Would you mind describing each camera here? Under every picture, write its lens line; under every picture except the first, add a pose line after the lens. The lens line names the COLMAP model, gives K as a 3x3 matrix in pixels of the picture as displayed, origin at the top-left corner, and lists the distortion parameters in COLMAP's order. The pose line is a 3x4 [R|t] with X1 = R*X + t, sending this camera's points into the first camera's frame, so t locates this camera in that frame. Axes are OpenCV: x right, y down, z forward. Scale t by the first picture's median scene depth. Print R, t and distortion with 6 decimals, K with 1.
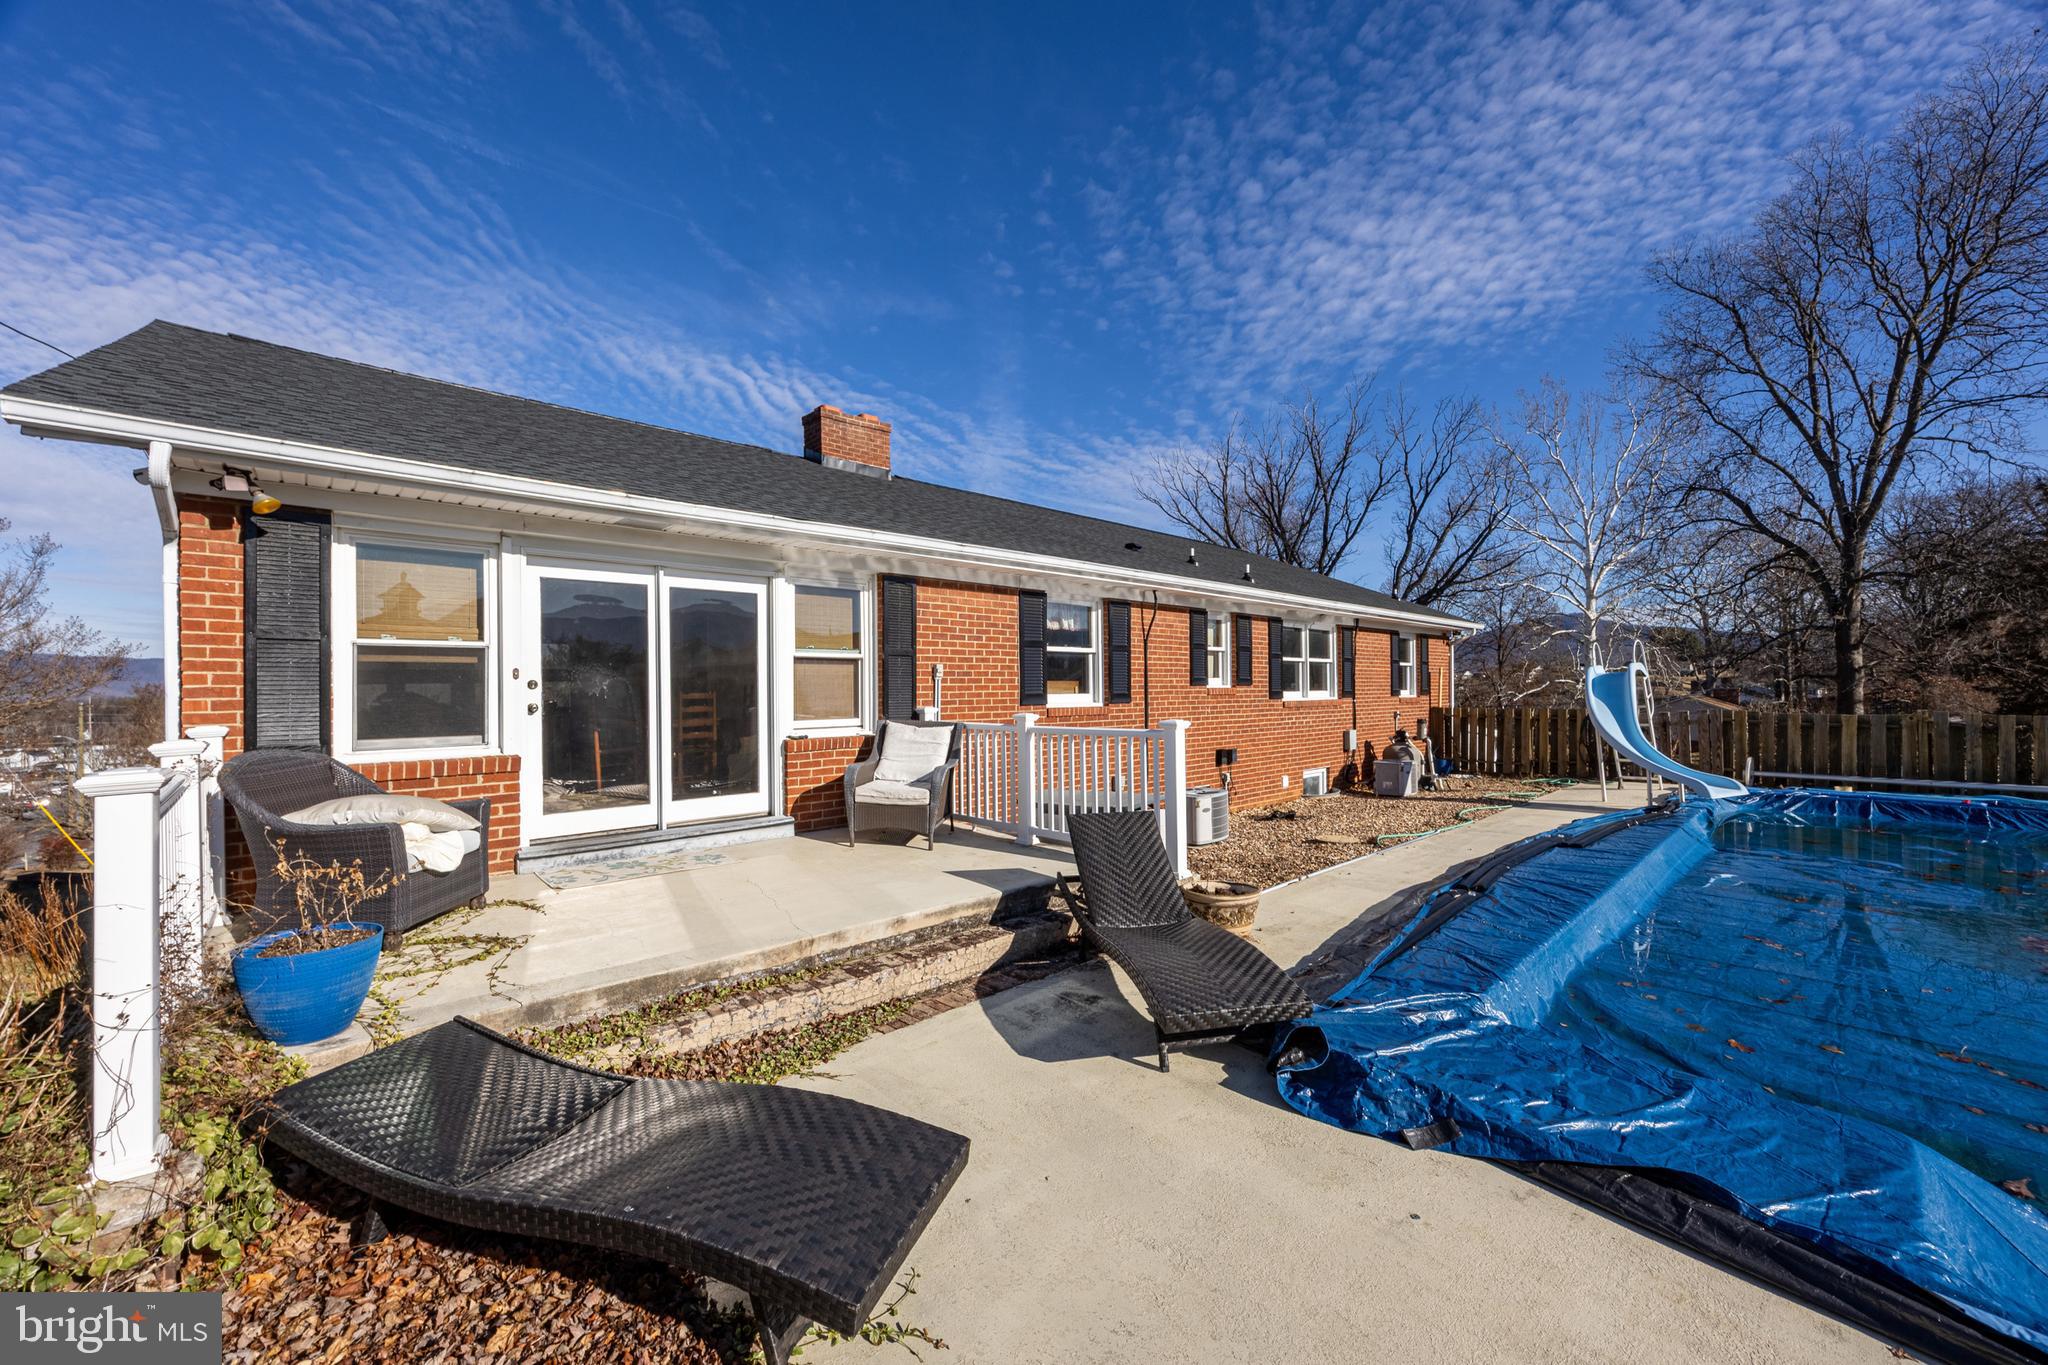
lens RADIAL K [[781.6, 0, 1028.5], [0, 781.6, 687.5], [0, 0, 1]] dist [0.000070, 0.000621]
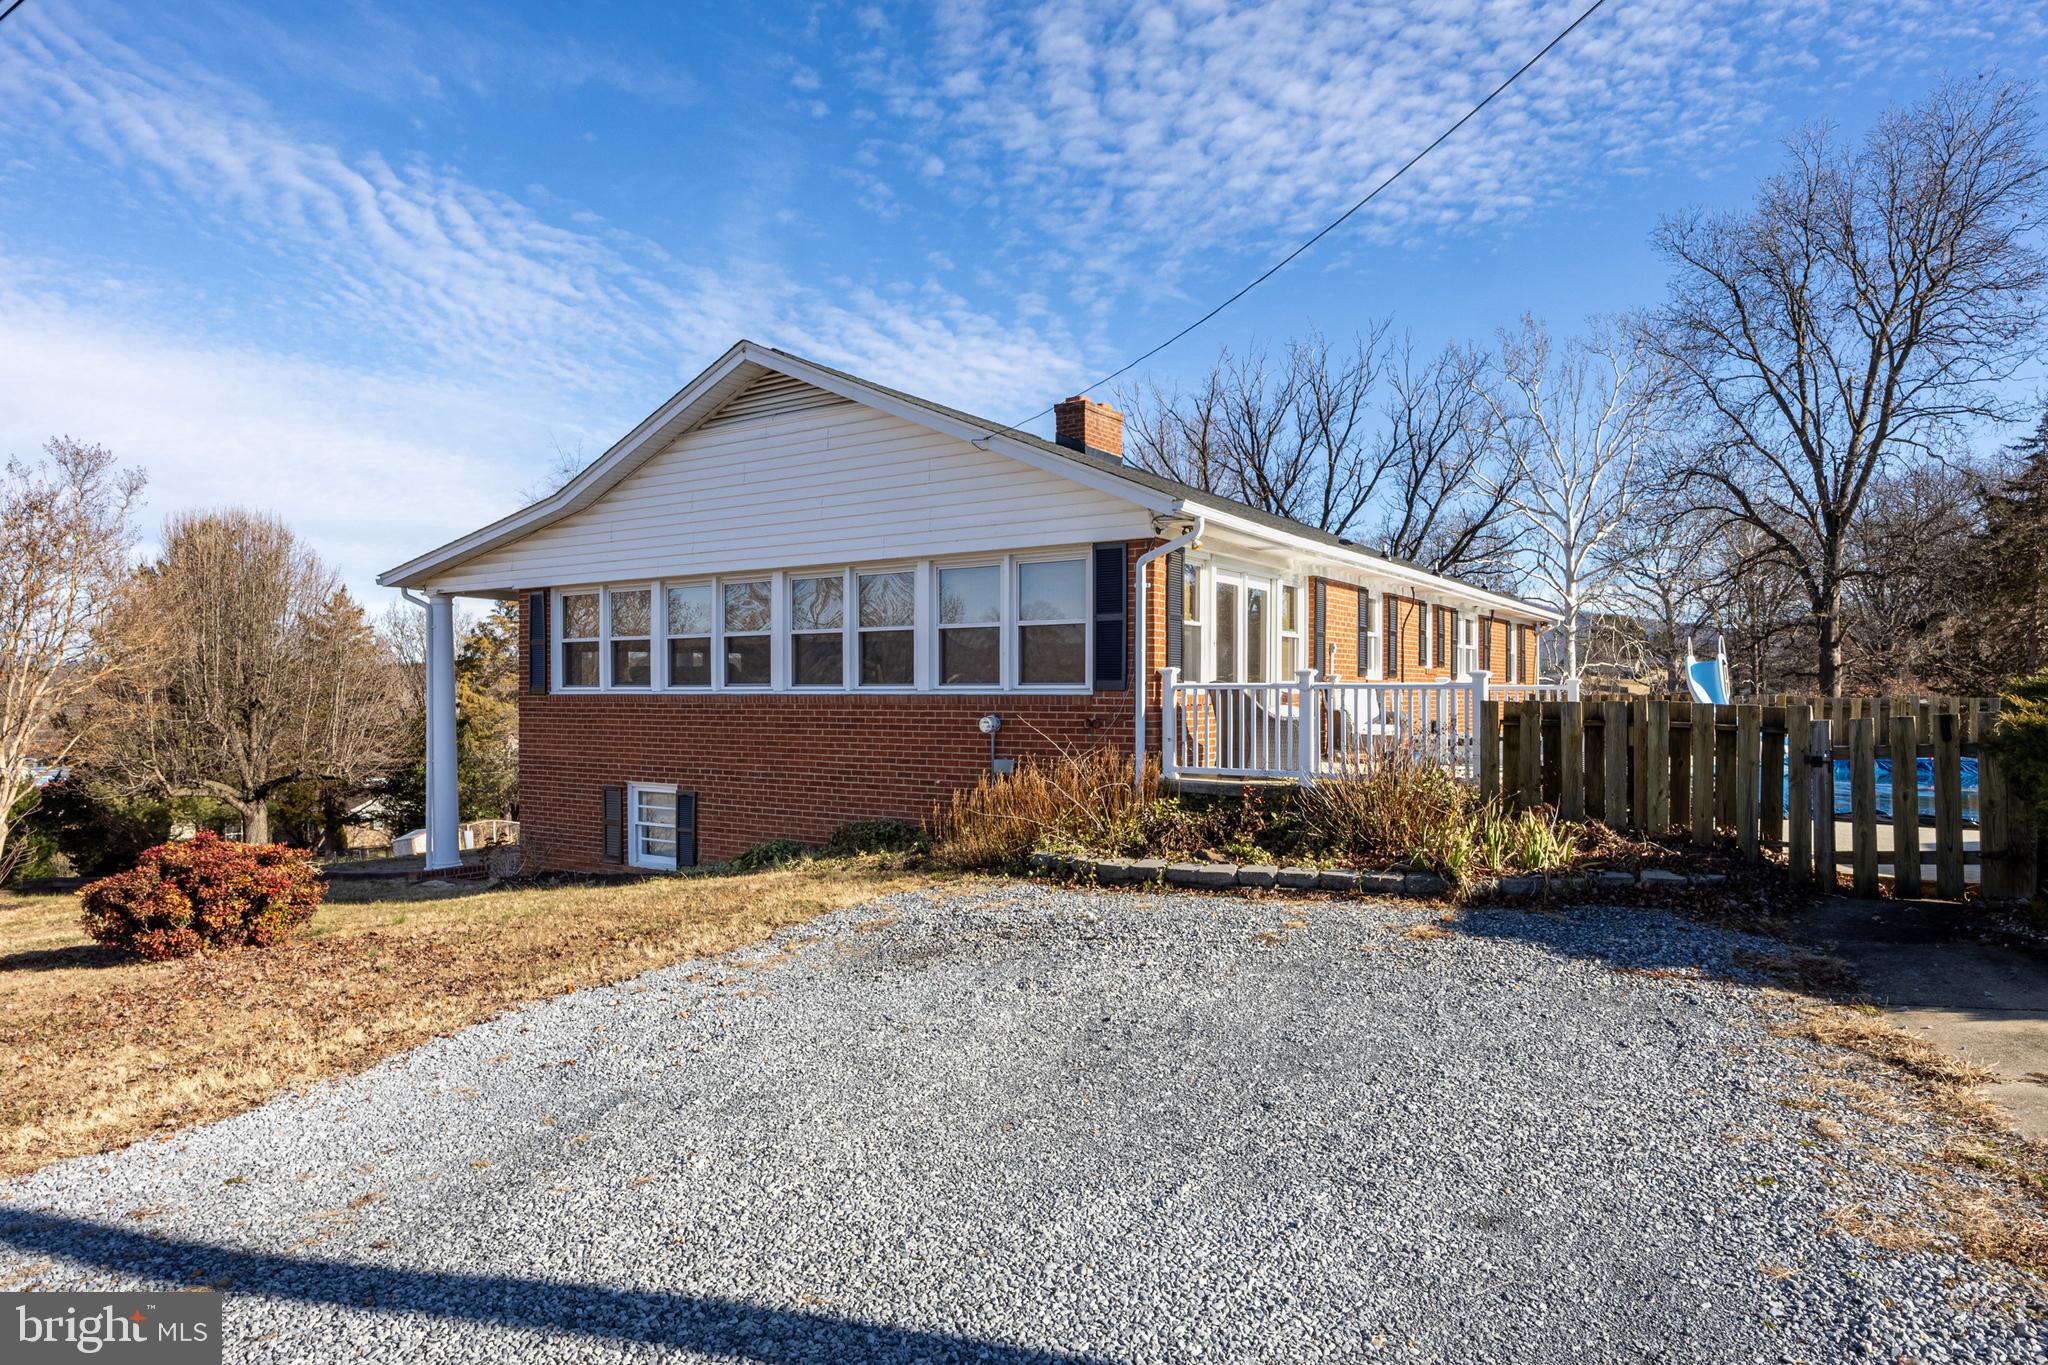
lens RADIAL K [[1172.6, 0, 1024.0], [0, 1172.6, 682.5], [0, 0, 1]] dist [0.001272, 0.001067]
pose [[0.973769, 0.010944, 0.227277, -0.100228], [-0.010303, 0.999939, -0.004007, 0.004581], [-0.227307, 0.001561, 0.973822, -0.076387]]
